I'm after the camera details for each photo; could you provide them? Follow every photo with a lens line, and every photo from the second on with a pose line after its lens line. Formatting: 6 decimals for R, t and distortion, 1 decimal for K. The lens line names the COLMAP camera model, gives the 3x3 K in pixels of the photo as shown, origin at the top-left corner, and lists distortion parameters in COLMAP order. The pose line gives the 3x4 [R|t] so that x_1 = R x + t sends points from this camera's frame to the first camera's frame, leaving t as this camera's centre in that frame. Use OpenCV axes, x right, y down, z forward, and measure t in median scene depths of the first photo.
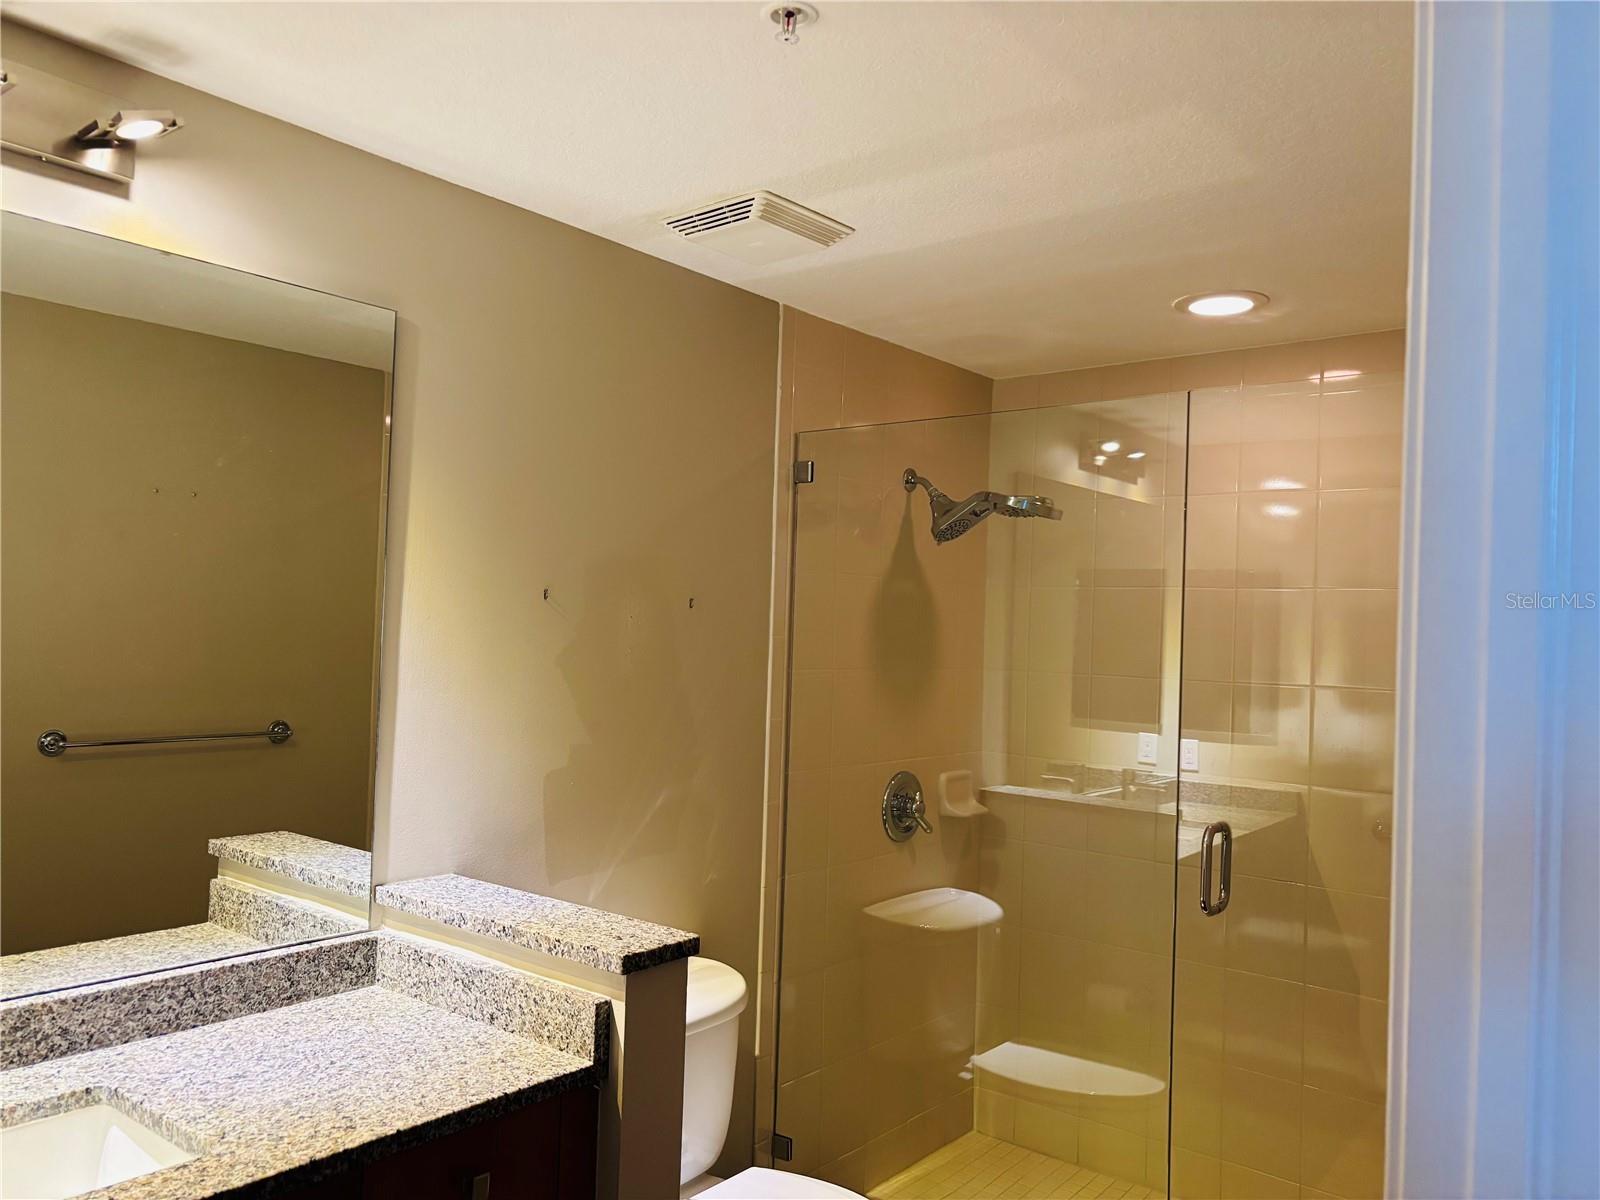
lens RADIAL K [[1192.2, 0, 800.0], [0, 1192.2, 608.6], [0, 0, 1]] dist [0.073149, -0.084673]
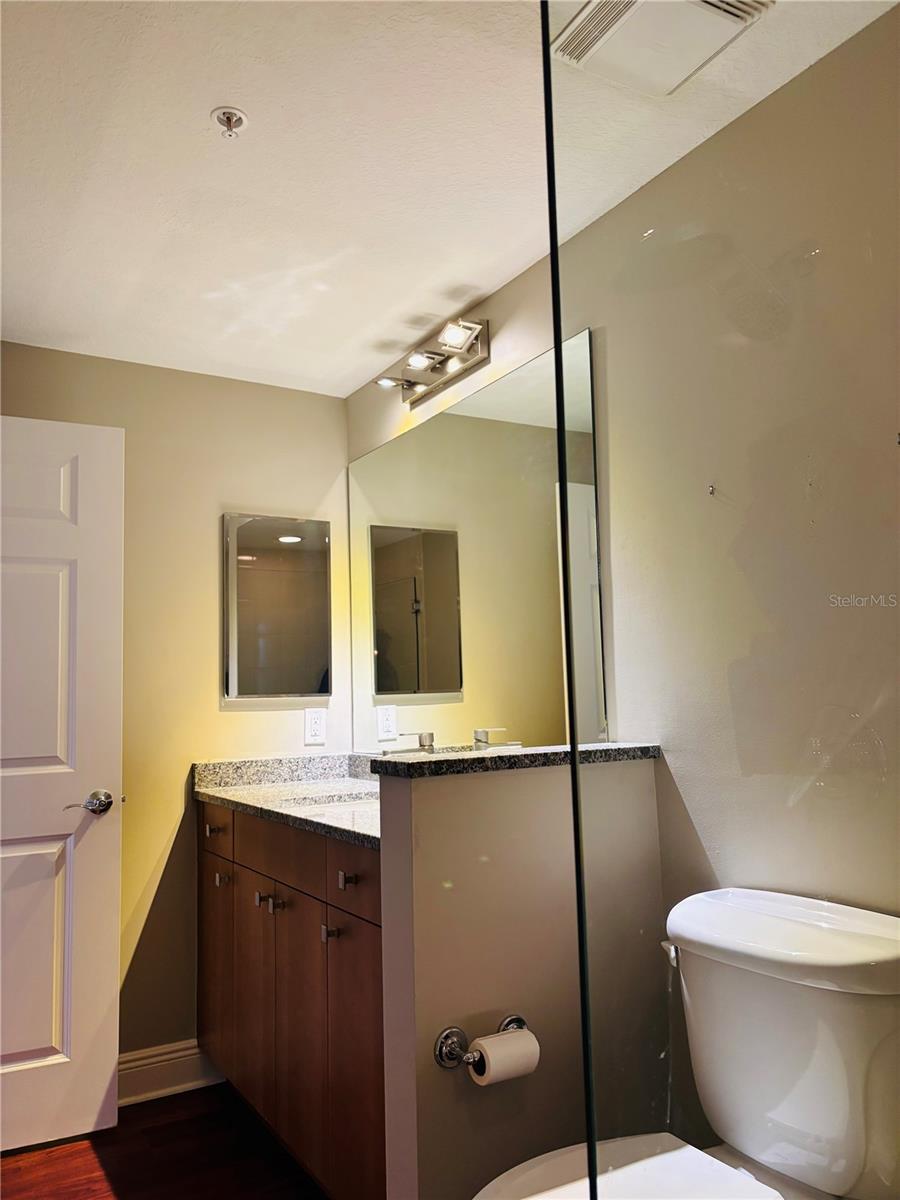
lens RADIAL K [[894.2, 0, 457.5], [0, 894.2, 598.7], [0, 0, 1]] dist [0.073149, -0.084673]
pose [[-0.345785, -0.123858, -0.930103, 0.690369], [0.030594, 0.989234, -0.143106, 0.221650], [0.937815, -0.077939, -0.338273, 1.247161]]
